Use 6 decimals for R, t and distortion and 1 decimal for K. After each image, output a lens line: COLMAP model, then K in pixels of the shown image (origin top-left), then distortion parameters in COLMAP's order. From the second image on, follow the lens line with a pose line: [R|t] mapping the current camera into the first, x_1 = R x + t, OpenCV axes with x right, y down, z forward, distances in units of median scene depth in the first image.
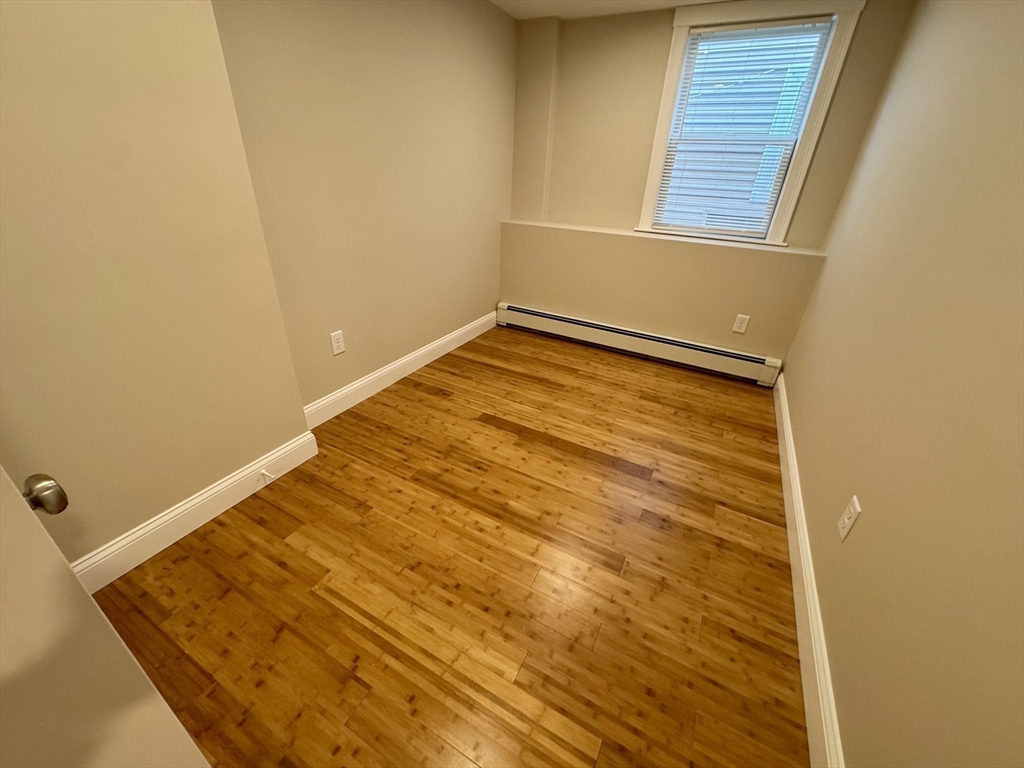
lens RADIAL K [[407.9, 0, 513.4], [0, 407.9, 382.5], [0, 0, 1]] dist [-0.001763, 0.000039]
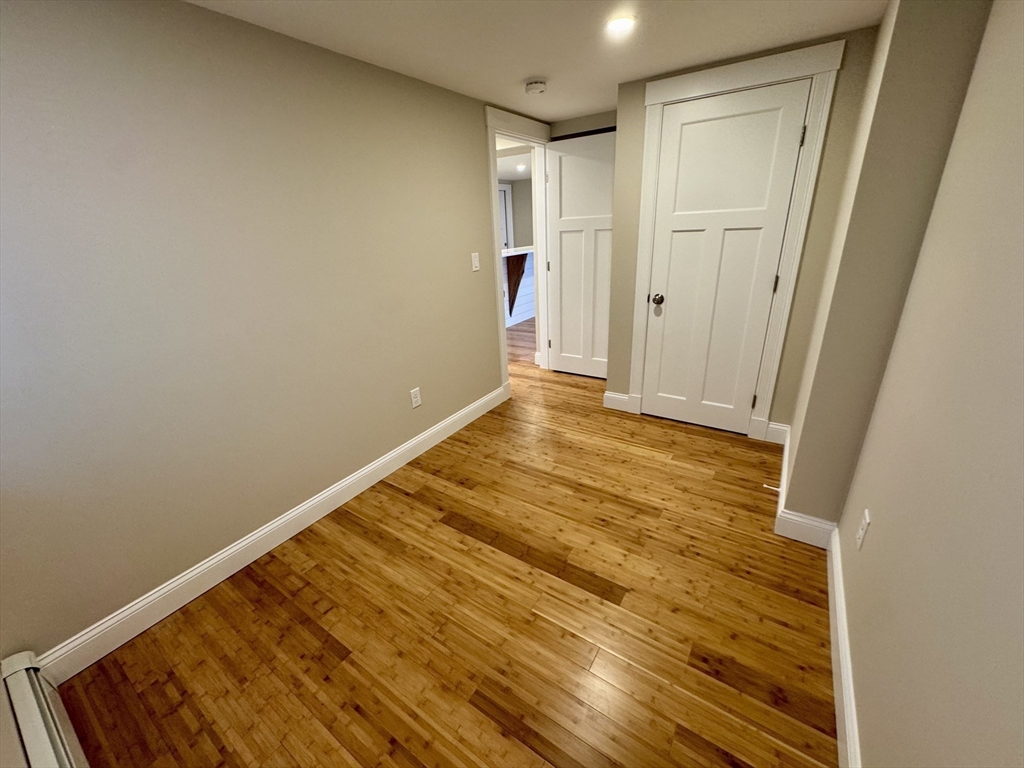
lens RADIAL K [[407.9, 0, 513.4], [0, 407.9, 382.5], [0, 0, 1]] dist [-0.001763, 0.000039]
pose [[-0.995055, -0.035962, 0.092581, 0.063941], [0.046417, 0.655706, 0.753588, -0.834734], [-0.087807, 0.754159, -0.650795, 1.437032]]
